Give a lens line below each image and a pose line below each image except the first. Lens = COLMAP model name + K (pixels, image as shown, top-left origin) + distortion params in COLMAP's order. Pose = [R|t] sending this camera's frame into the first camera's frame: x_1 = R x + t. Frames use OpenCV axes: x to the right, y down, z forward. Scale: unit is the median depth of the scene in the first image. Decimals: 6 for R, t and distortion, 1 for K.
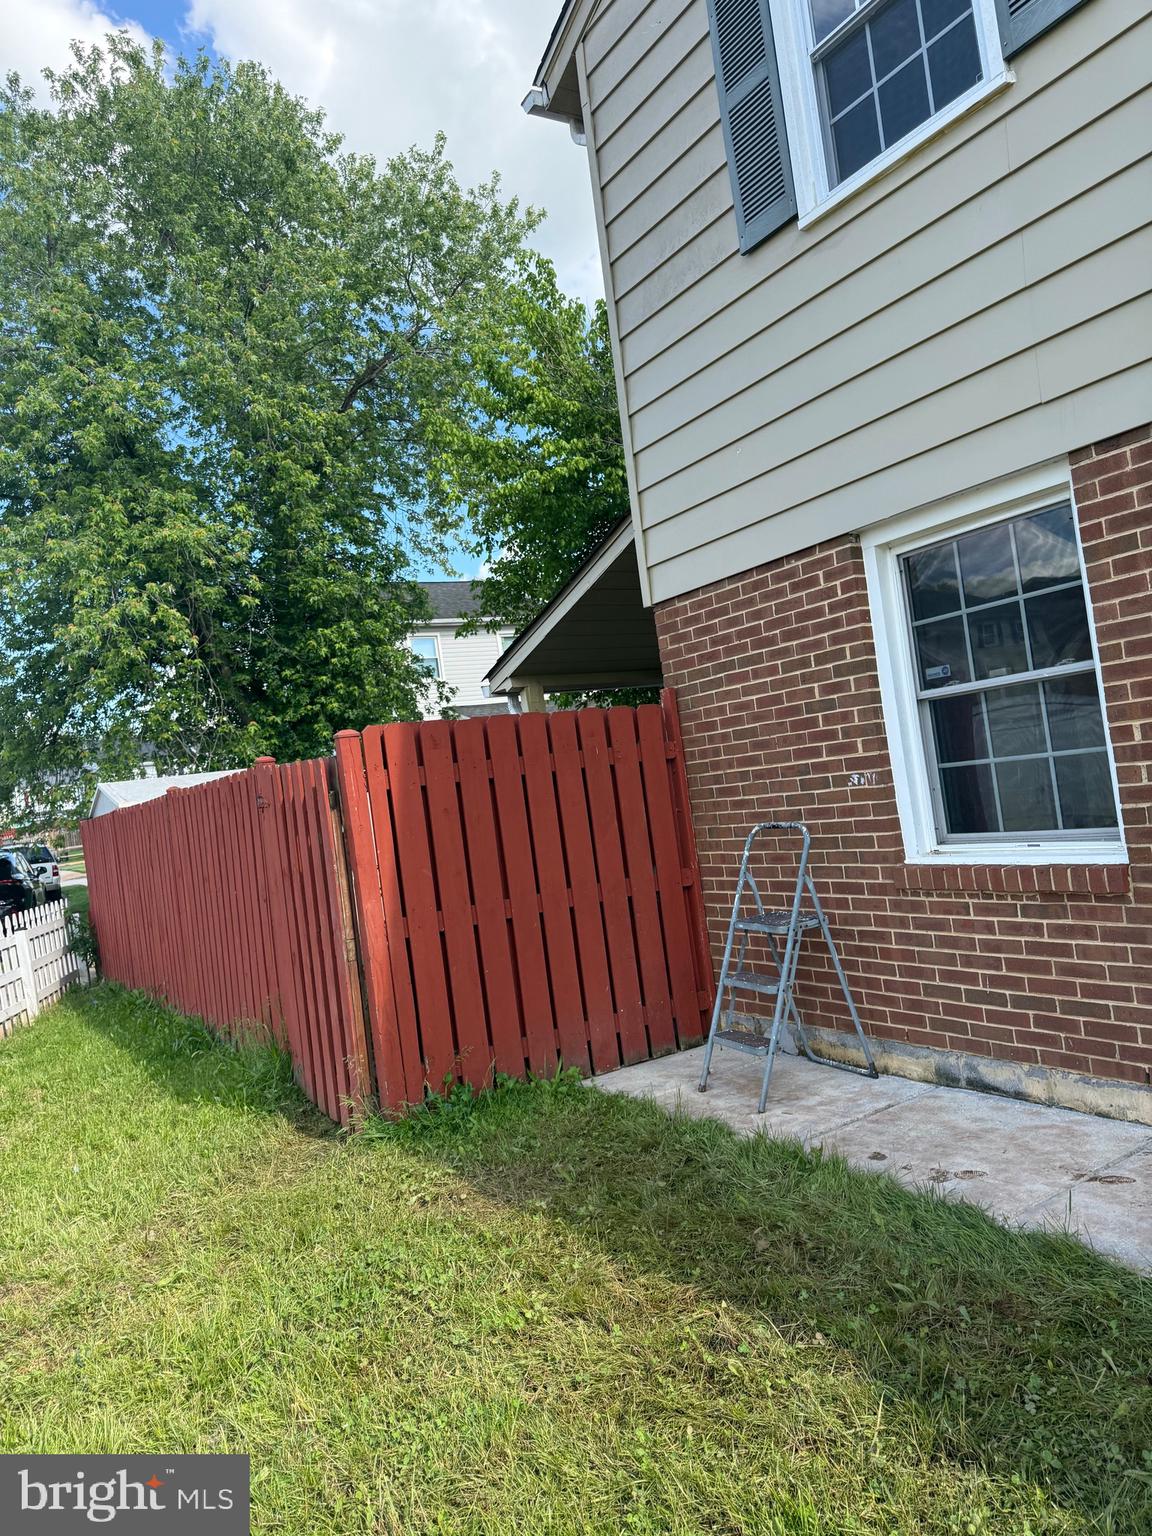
lens RADIAL K [[1072.8, 0, 581.4], [0, 1072.8, 751.4], [0, 0, 1]] dist [0.033512, -0.034246]
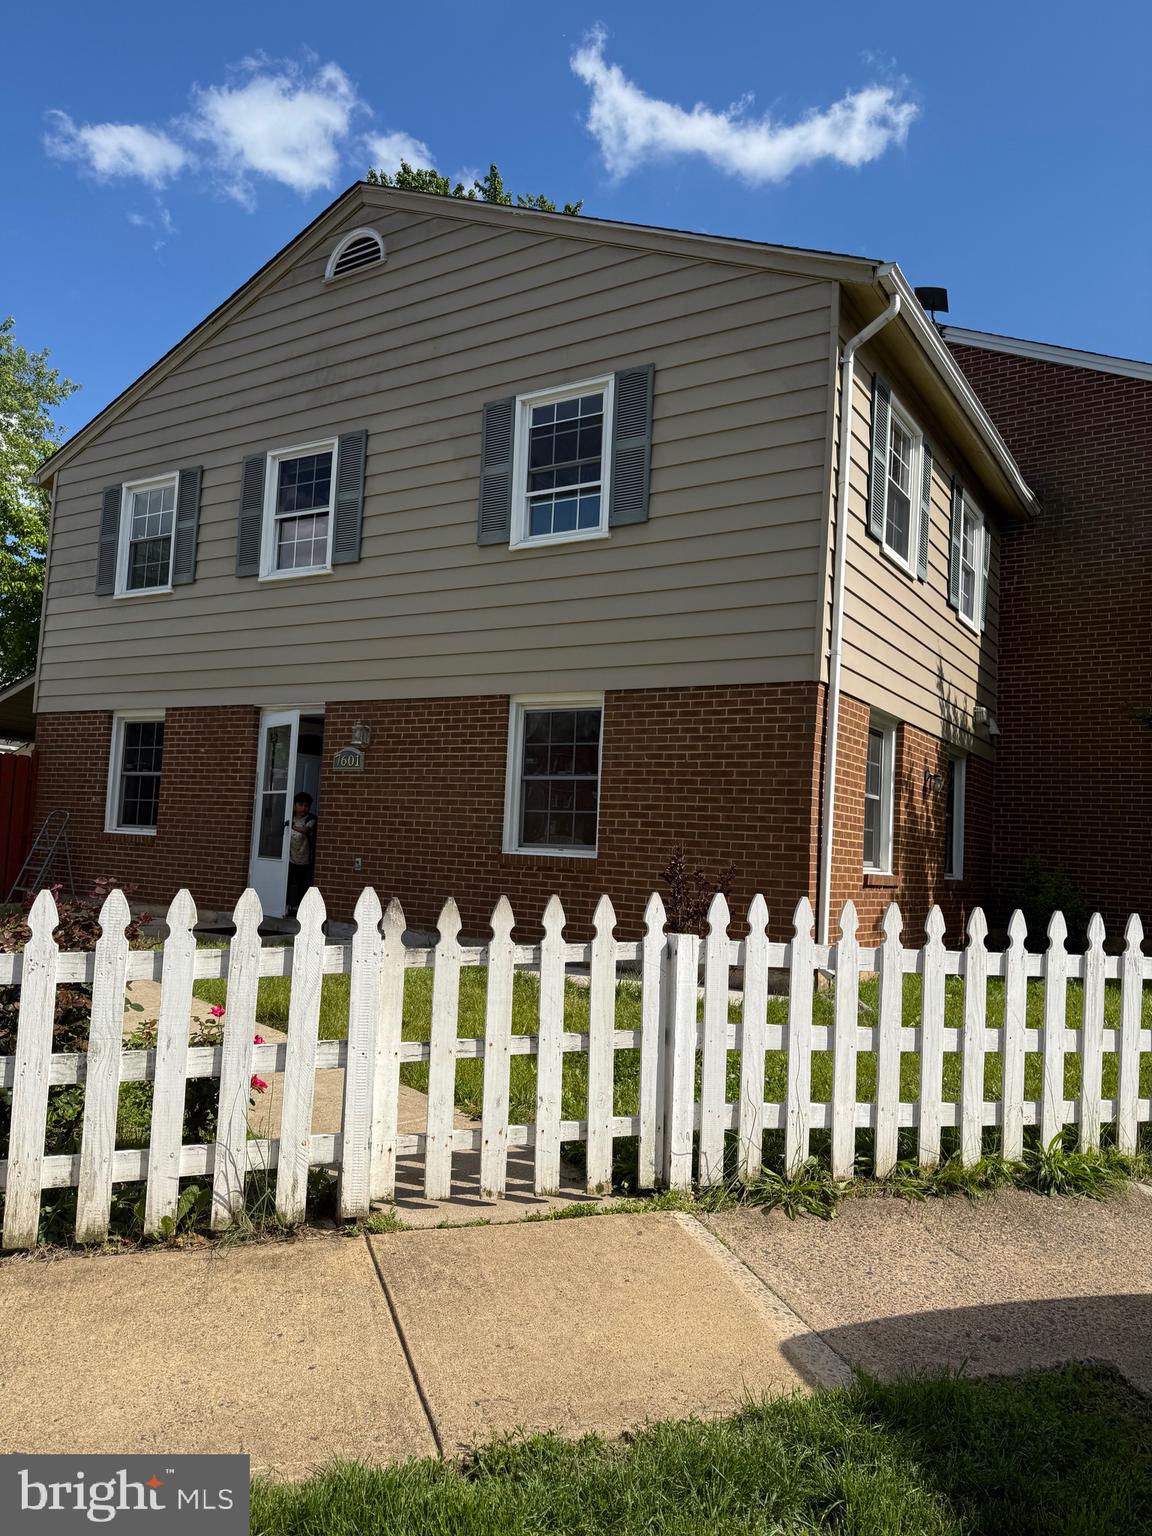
lens RADIAL K [[1080.9, 0, 576.0], [0, 1080.9, 768.0], [0, 0, 1]] dist [0.021271, -0.021132]
pose [[0.882331, 0.202956, 0.424618, 0.141002], [-0.178015, 0.979127, -0.098090, 0.000895], [-0.435663, 0.010959, 0.900043, -1.818149]]
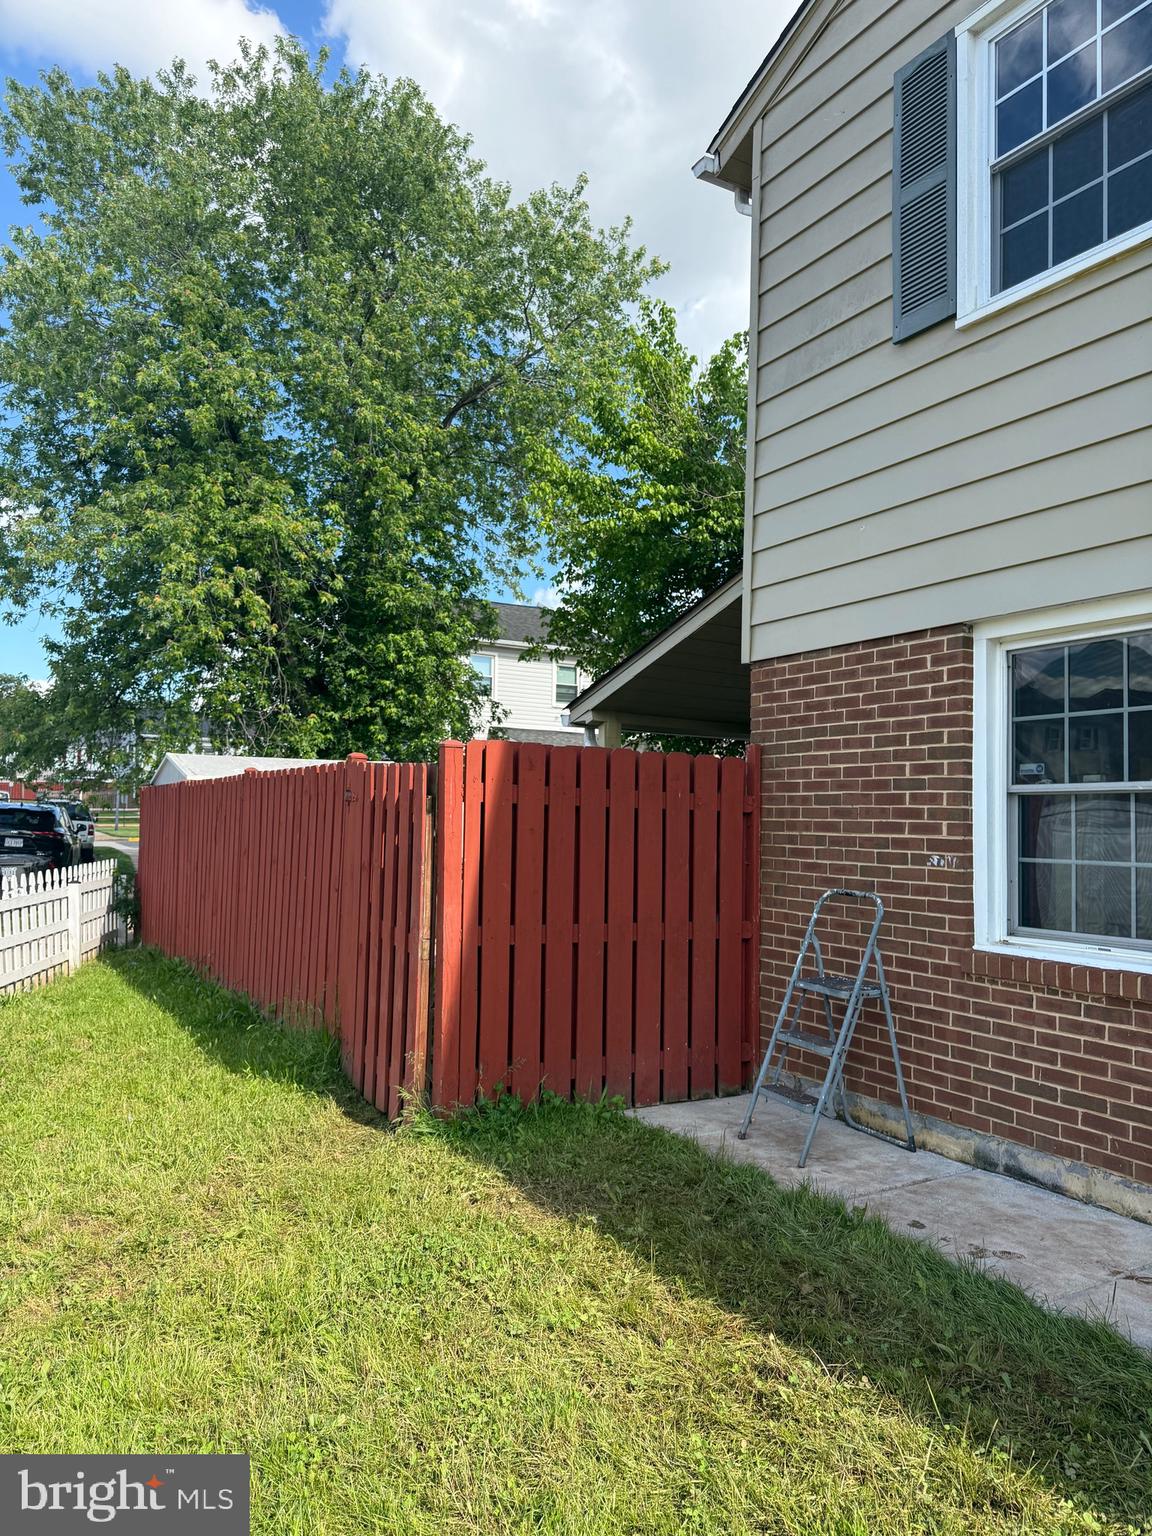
lens RADIAL K [[1080.9, 0, 576.0], [0, 1080.9, 768.0], [0, 0, 1]] dist [0.021271, -0.021132]
pose [[0.988747, 0.147492, -0.025011, -0.066784], [-0.147922, 0.988865, -0.016300, 0.006137], [0.022329, 0.019816, 0.999554, -0.042197]]
